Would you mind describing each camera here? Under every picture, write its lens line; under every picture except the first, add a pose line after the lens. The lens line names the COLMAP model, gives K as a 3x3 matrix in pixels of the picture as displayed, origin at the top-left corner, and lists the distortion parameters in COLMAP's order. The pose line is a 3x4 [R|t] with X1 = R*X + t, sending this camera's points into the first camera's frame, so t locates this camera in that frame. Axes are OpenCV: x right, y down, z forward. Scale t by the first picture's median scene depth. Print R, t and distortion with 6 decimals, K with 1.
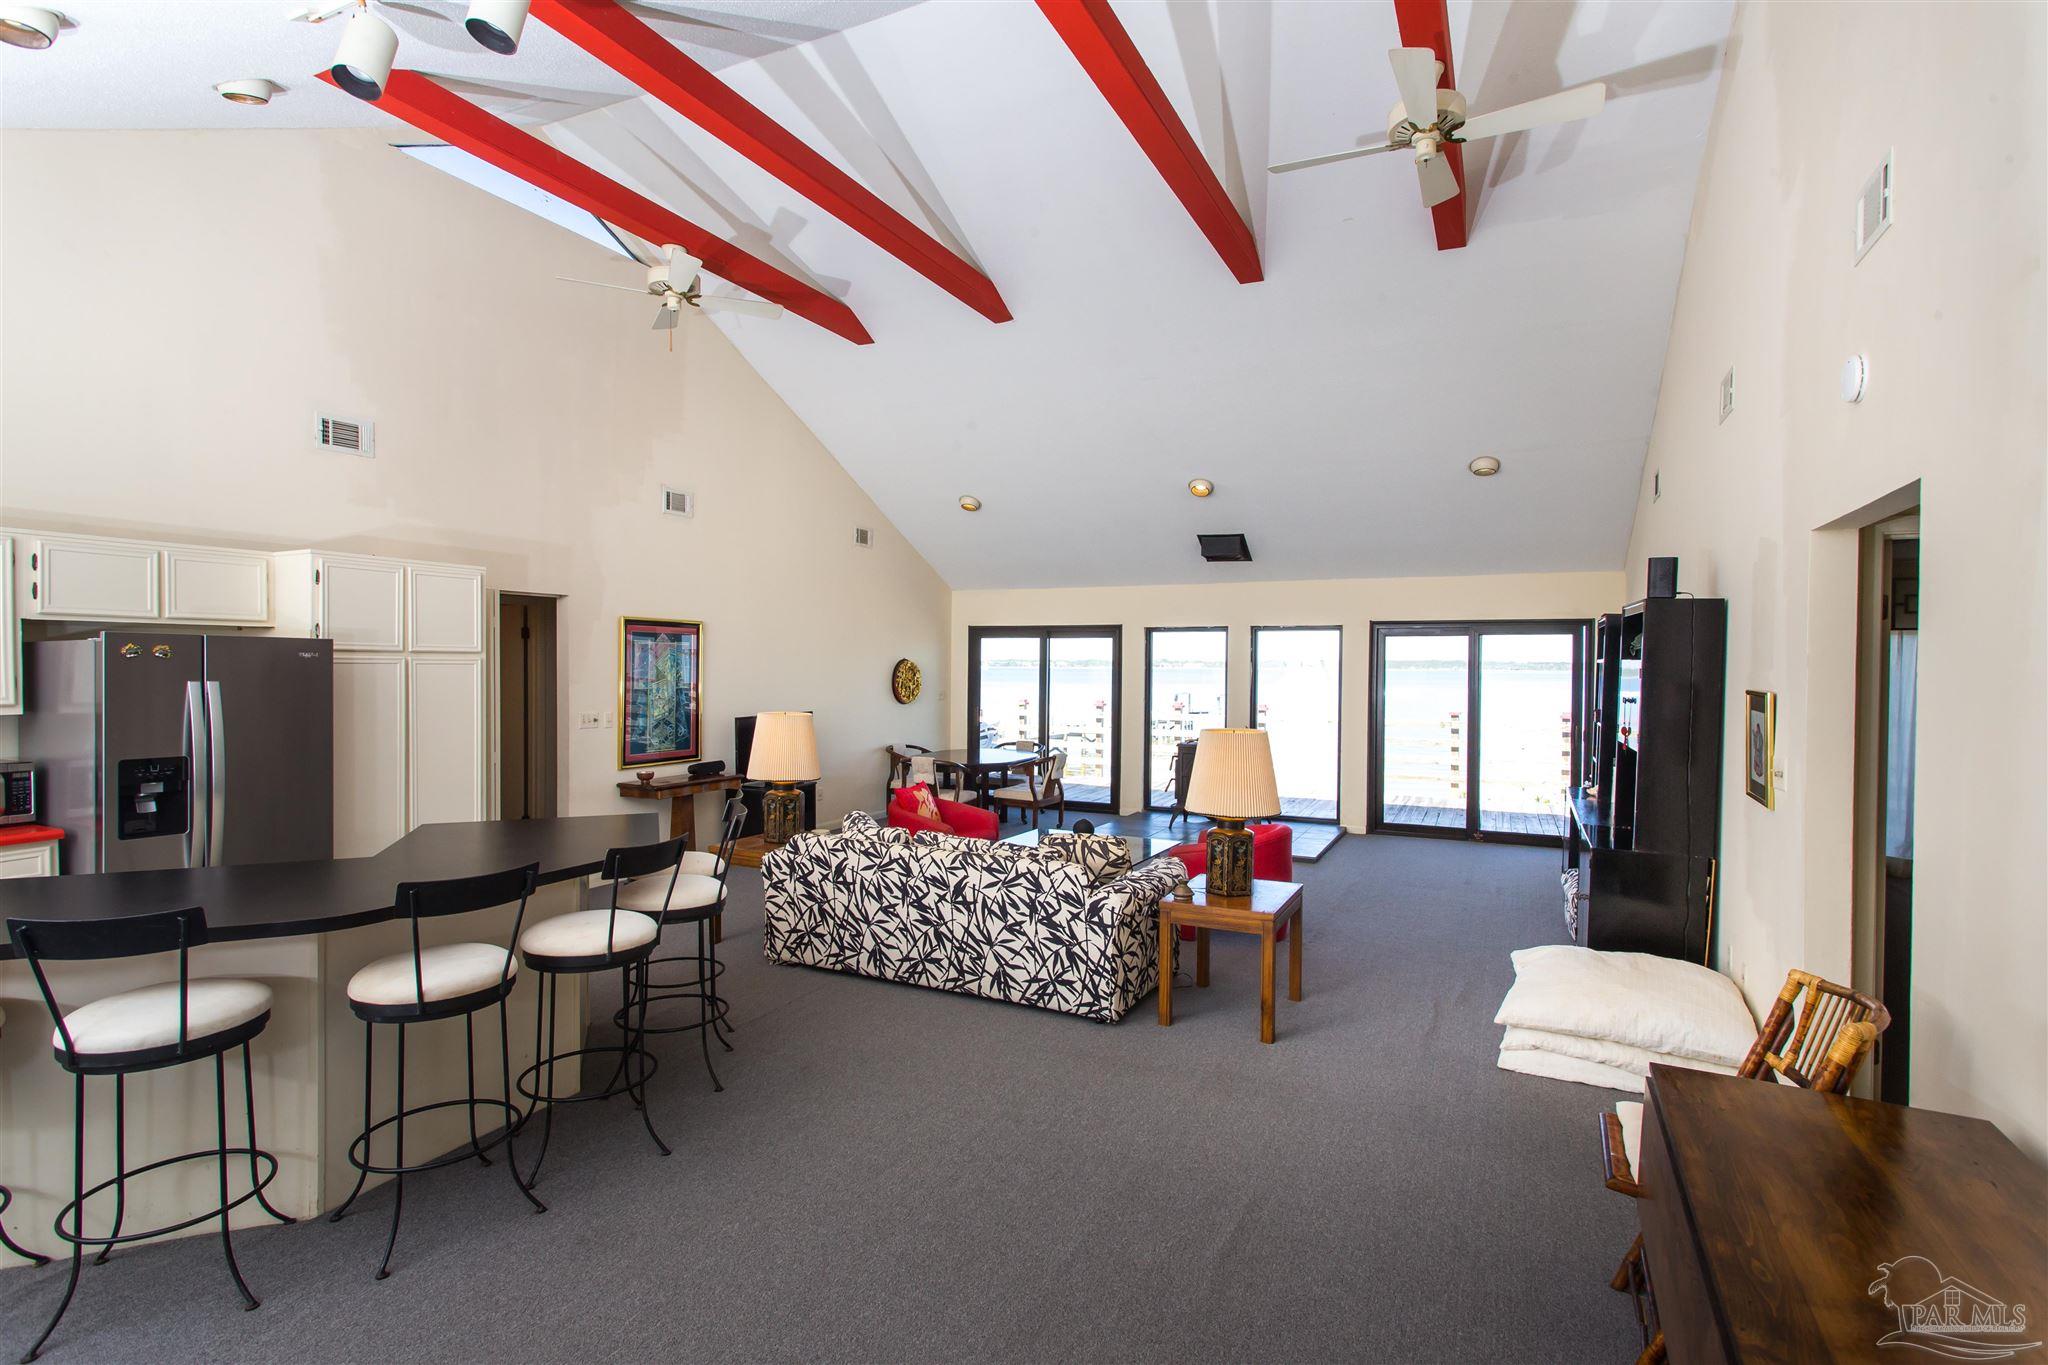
lens RADIAL K [[1002.4, 0, 1024.0], [0, 1002.4, 682.5], [0, 0, 1]] dist [0.007888, 0.001618]
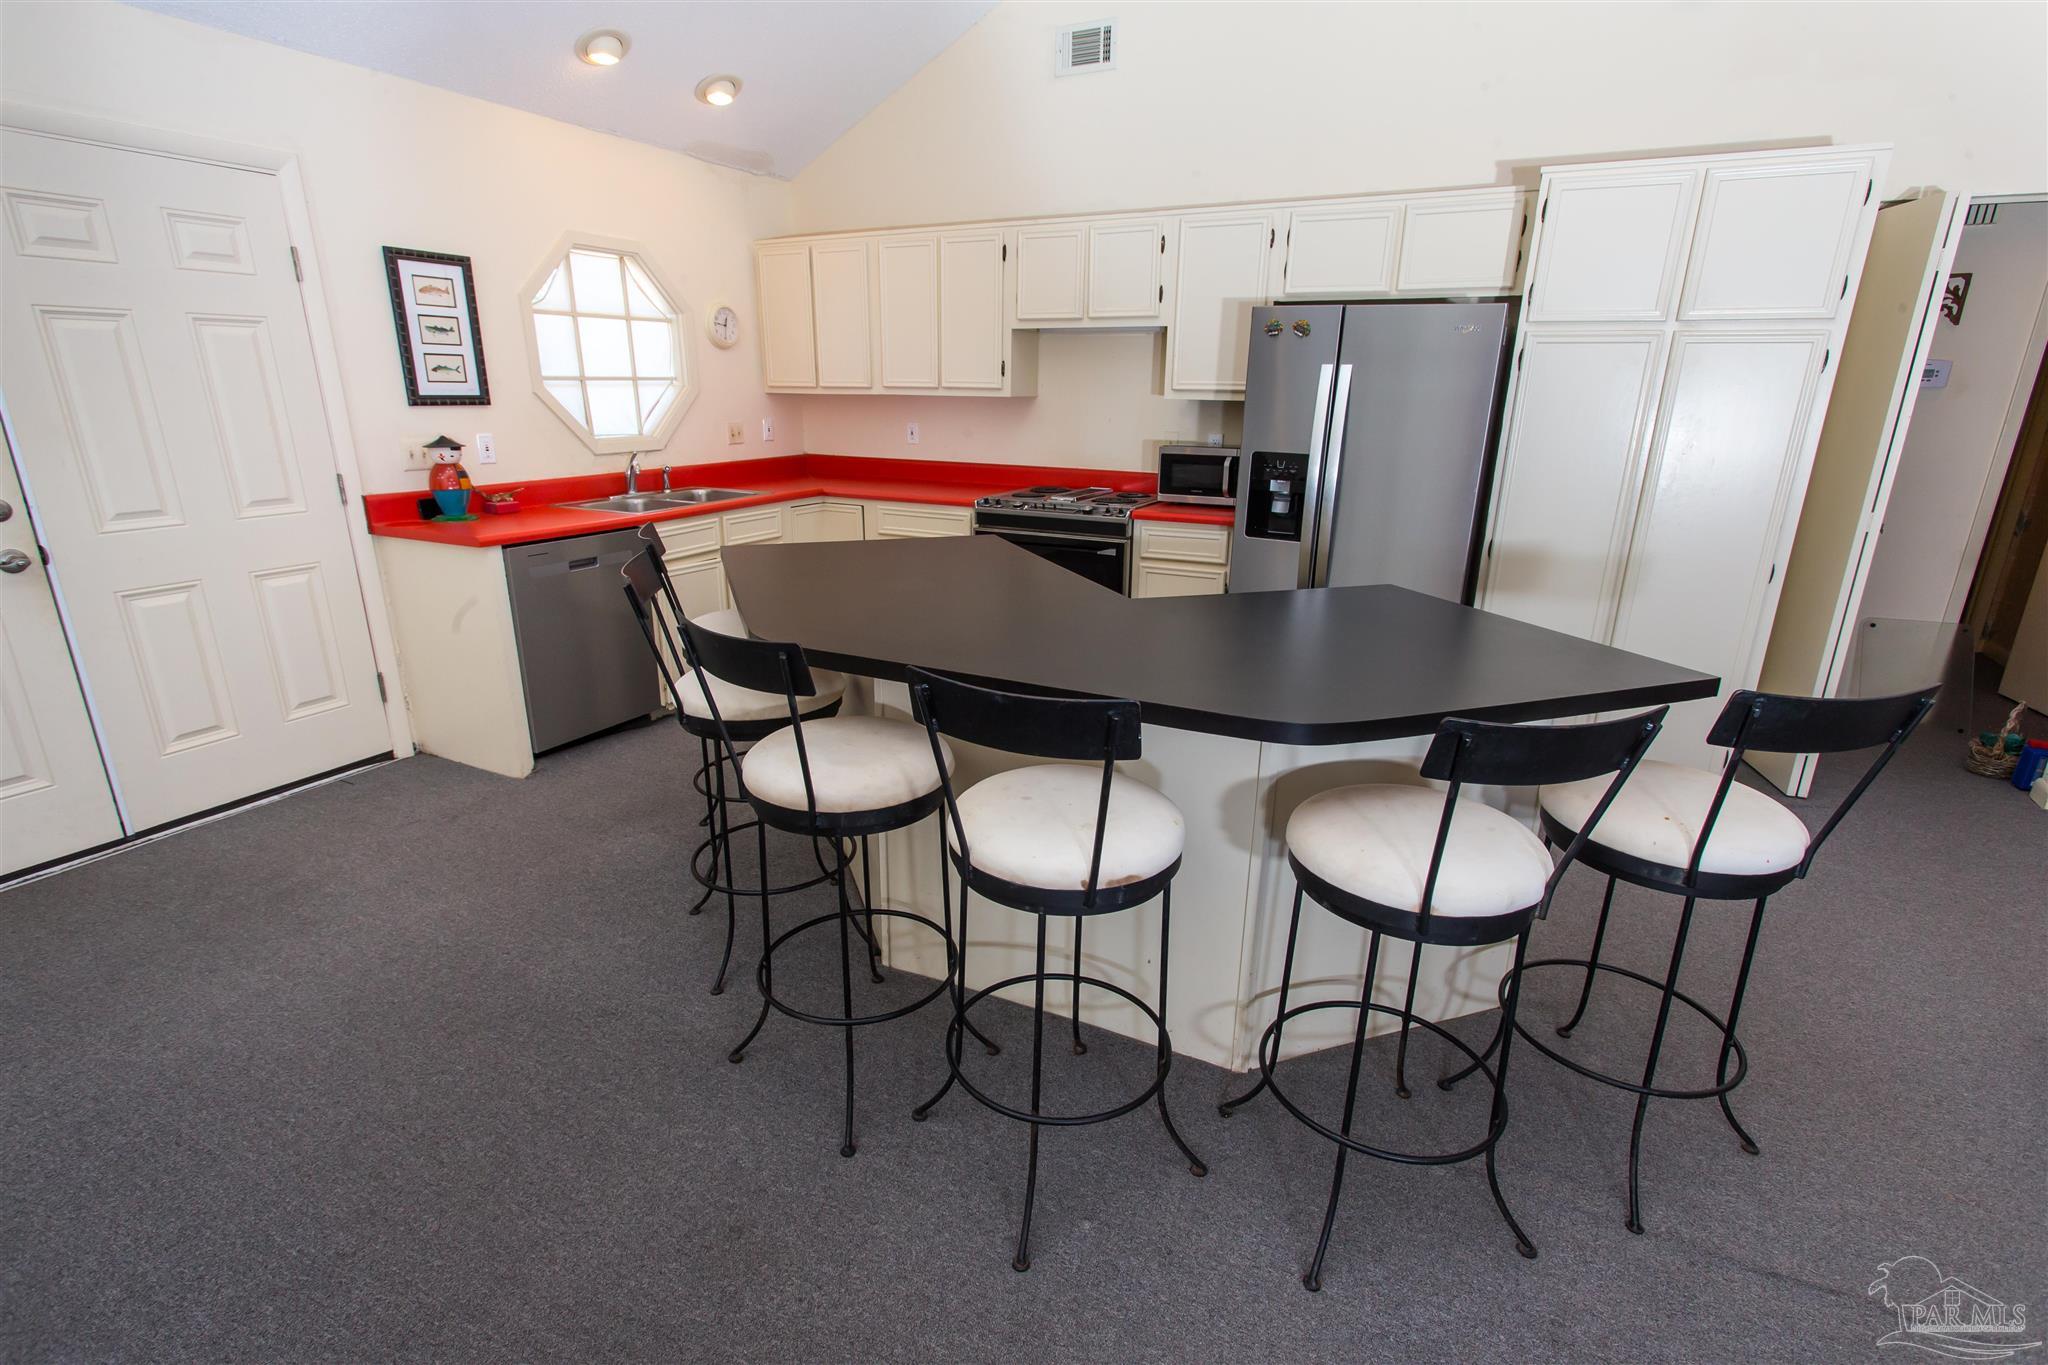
lens RADIAL K [[955.3, 0, 1024.0], [0, 955.3, 682.5], [0, 0, 1]] dist [-0.000081, 0.000880]
pose [[-0.009917, 0.293449, -0.955923, 0.016010], [-0.031204, 0.955414, 0.293617, 0.024095], [0.999464, 0.032741, -0.000318, 0.684726]]
